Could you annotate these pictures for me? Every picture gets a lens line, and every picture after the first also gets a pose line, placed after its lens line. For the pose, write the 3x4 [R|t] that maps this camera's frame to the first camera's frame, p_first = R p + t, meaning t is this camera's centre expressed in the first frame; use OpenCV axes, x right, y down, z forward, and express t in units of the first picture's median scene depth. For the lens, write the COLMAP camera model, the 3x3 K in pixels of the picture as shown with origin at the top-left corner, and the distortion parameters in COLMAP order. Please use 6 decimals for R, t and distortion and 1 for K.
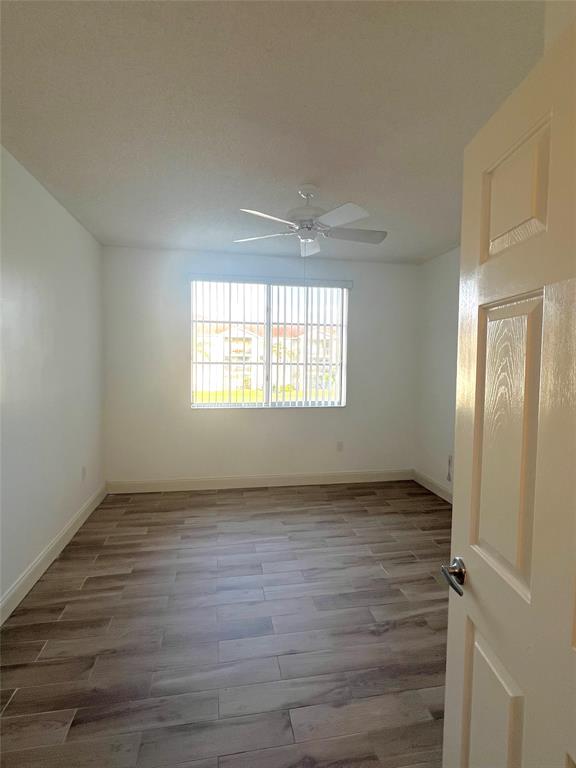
lens RADIAL K [[406.8, 0, 288.0], [0, 406.8, 384.0], [0, 0, 1]] dist [-0.000372, 0.000052]
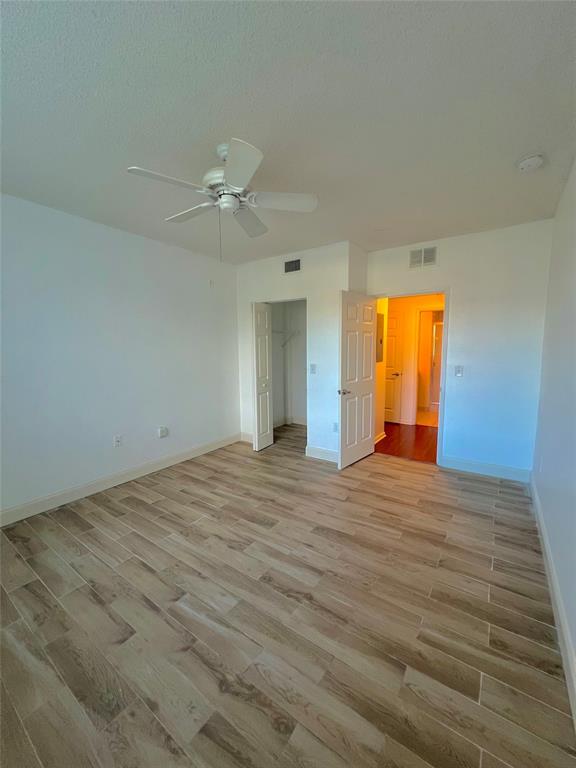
lens RADIAL K [[304.6, 0, 288.0], [0, 304.6, 384.0], [0, 0, 1]] dist [-0.000014, 0.000079]
pose [[-0.709479, -0.088940, 0.699091, -0.509236], [0.035927, 0.986150, 0.161921, -0.068808], [-0.703810, 0.139995, -0.696458, 1.302507]]
